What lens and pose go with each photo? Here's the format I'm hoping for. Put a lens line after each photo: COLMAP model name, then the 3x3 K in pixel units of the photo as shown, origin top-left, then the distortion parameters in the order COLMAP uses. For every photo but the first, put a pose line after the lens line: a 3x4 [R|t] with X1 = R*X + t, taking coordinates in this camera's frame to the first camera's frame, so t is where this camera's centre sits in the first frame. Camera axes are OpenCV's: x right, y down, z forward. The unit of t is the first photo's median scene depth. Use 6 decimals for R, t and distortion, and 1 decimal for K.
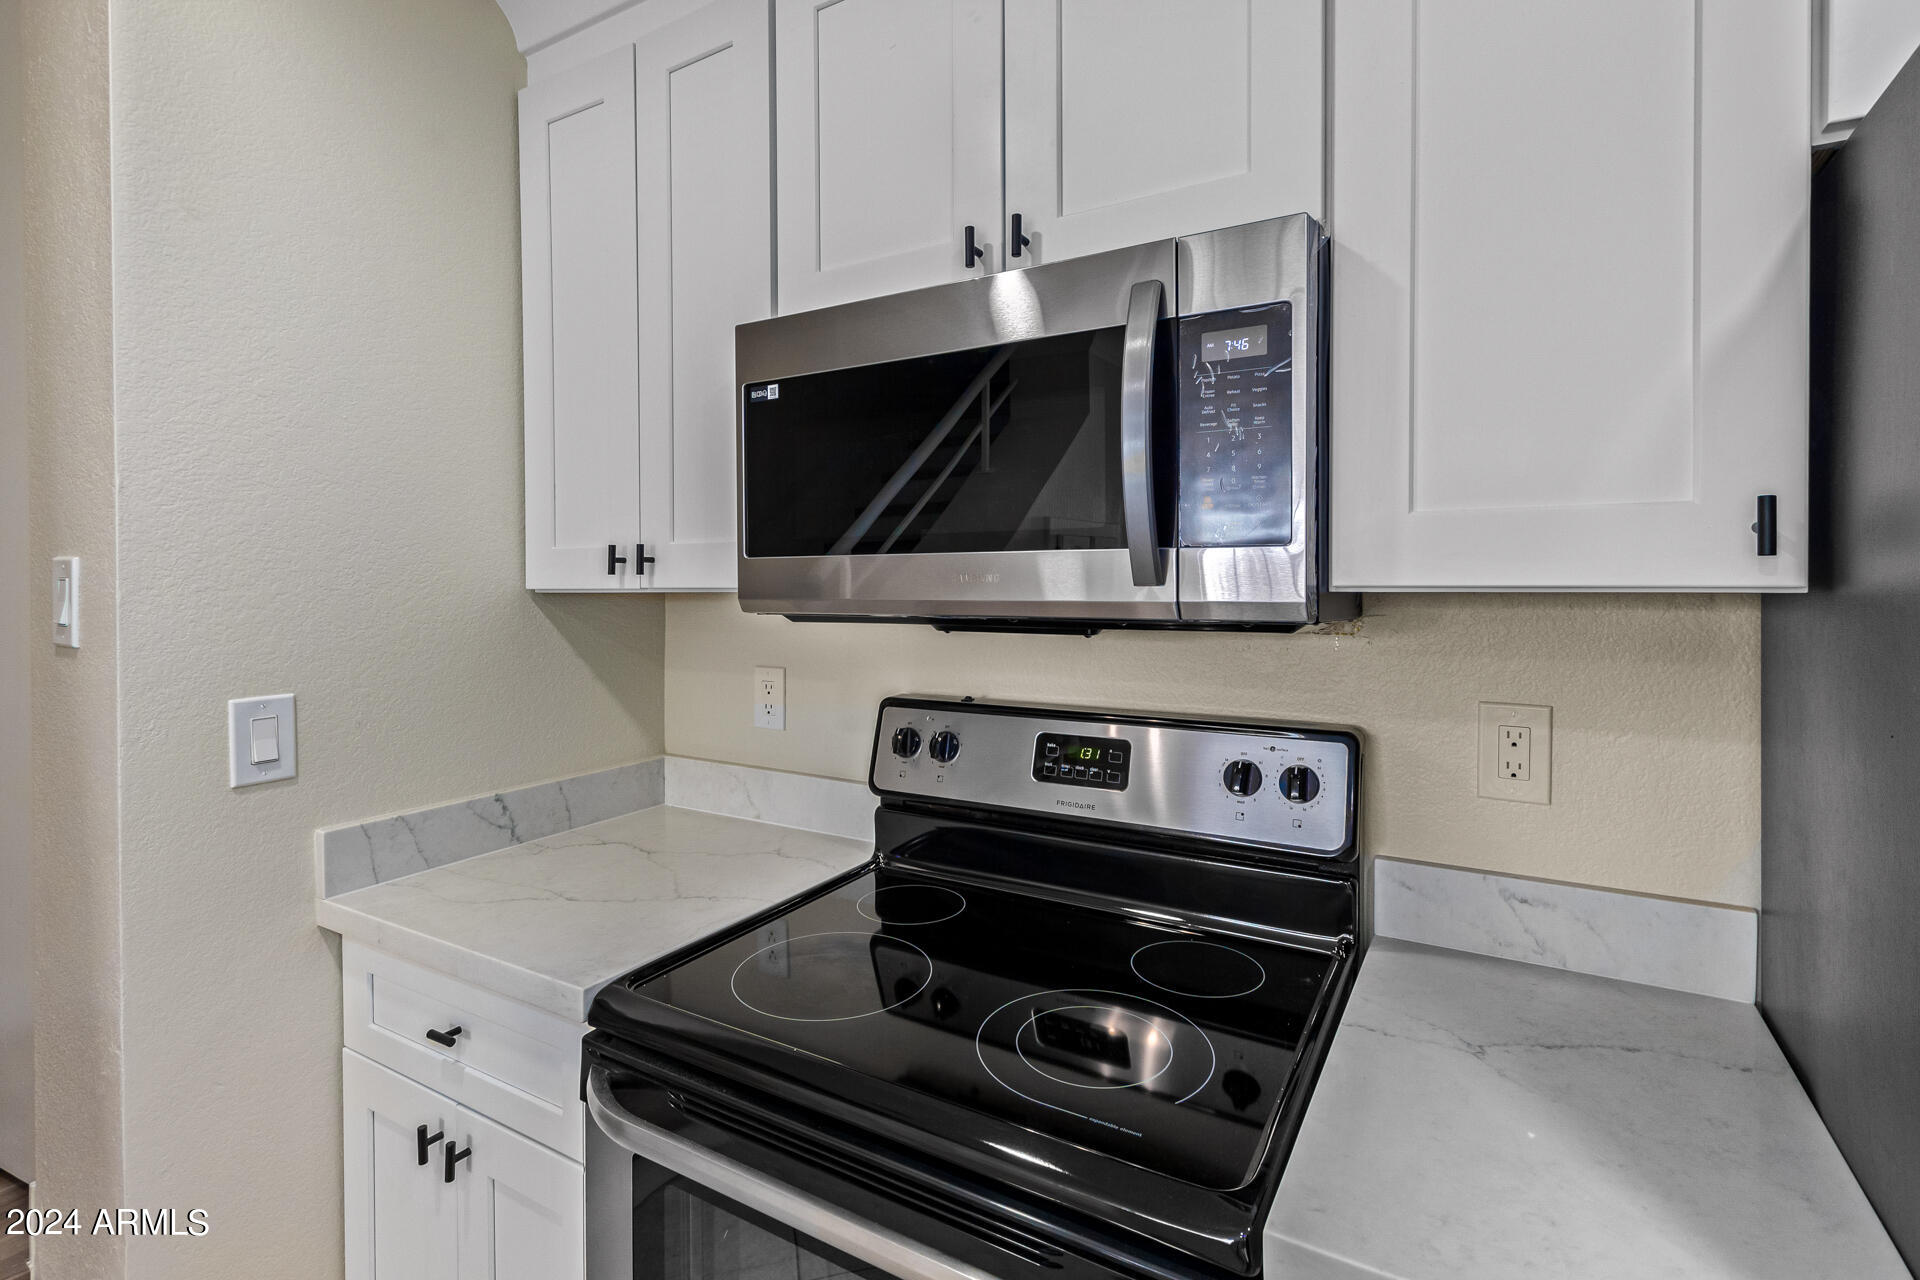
lens RADIAL K [[896.6, 0, 959.3], [0, 896.6, 591.9], [0, 0, 1]] dist [0.003565, 0.000049]
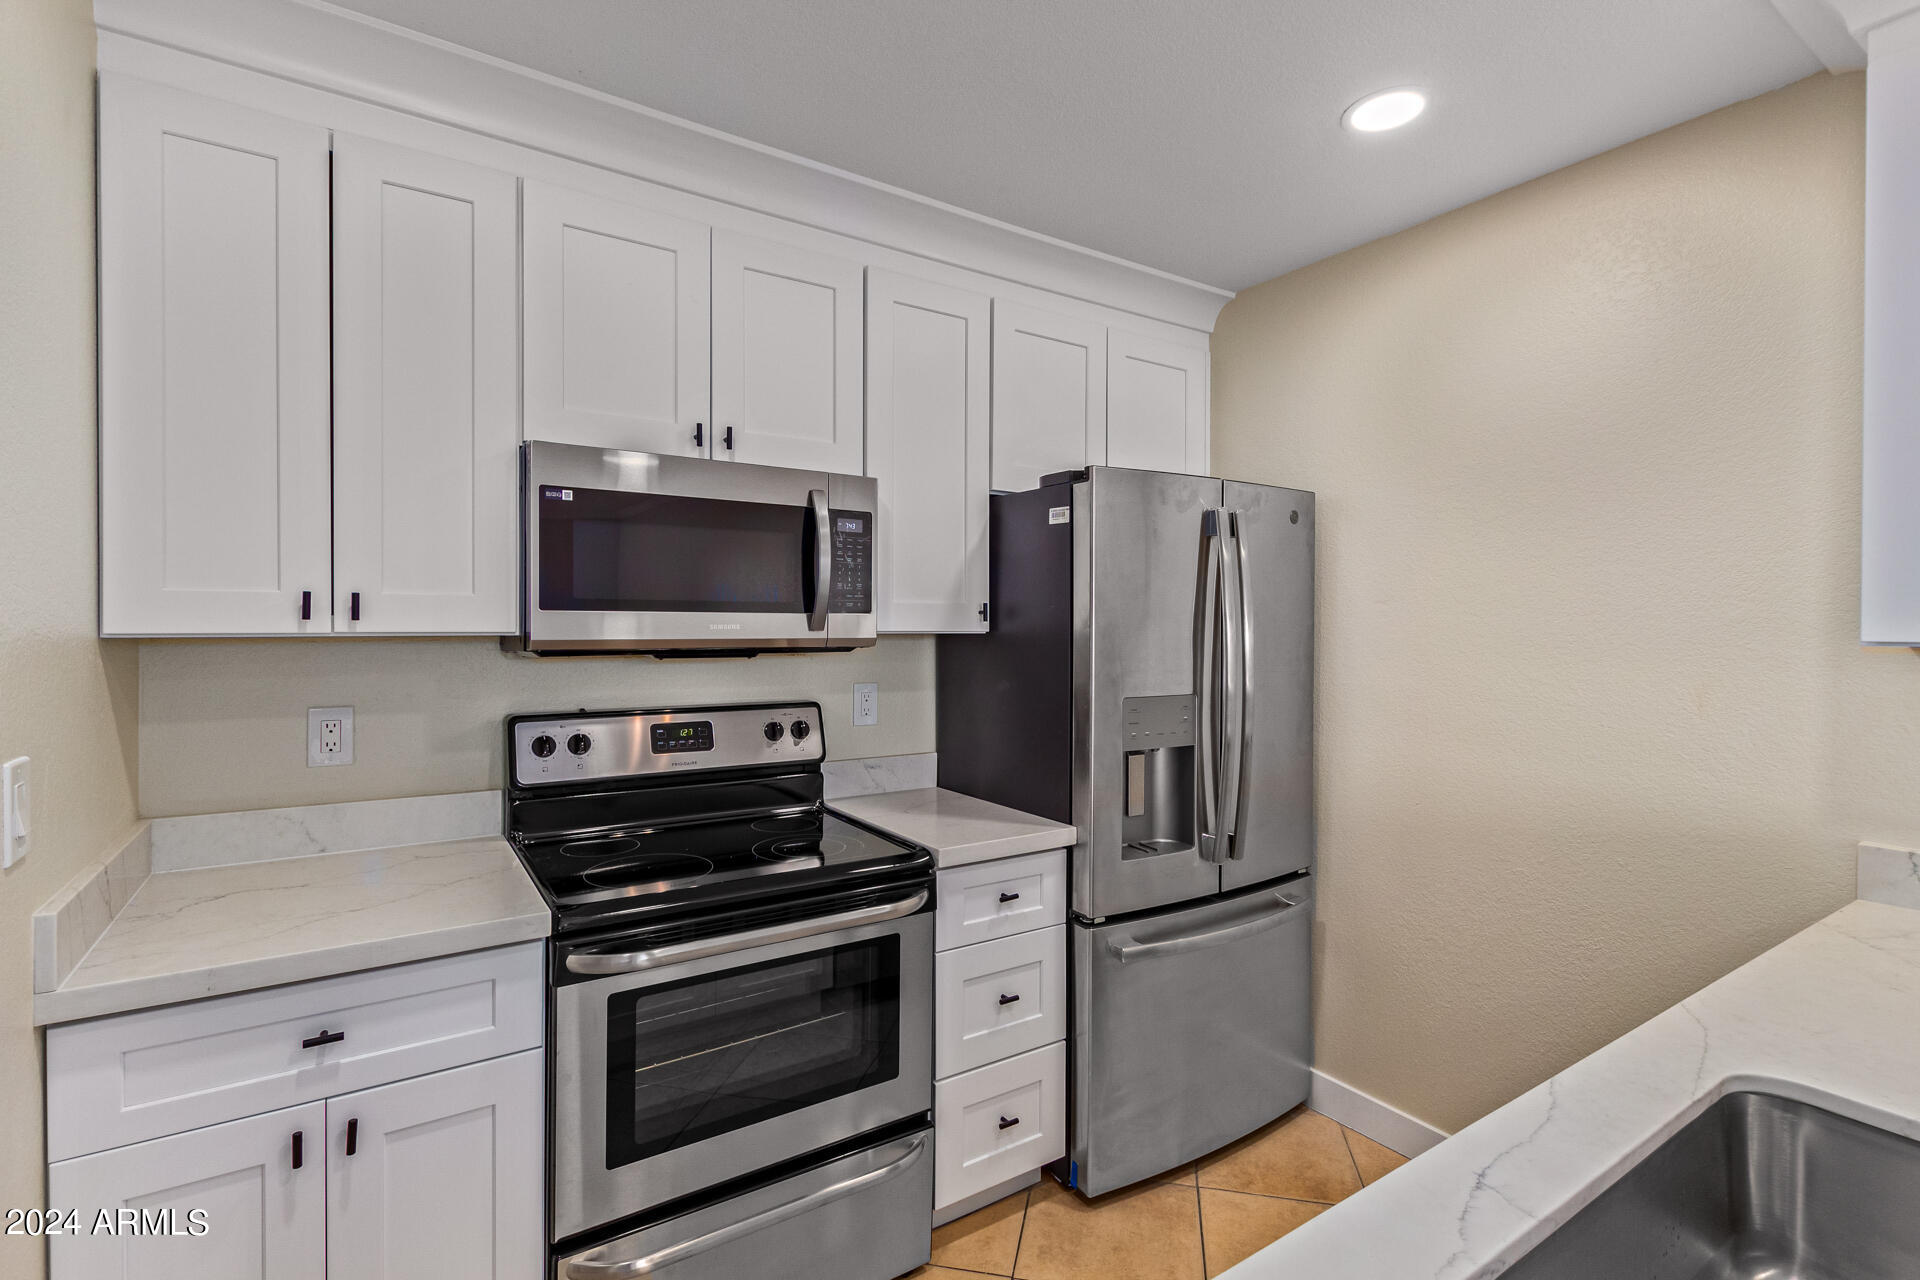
lens RADIAL K [[882.0, 0, 958.6], [0, 882.0, 632.3], [0, 0, 1]] dist [0.014180, -0.000810]
pose [[0.441593, -0.002182, 0.897213, -1.192982], [0.003413, 0.999994, 0.000752, -0.003238], [-0.897209, 0.002730, 0.441598, -0.182305]]
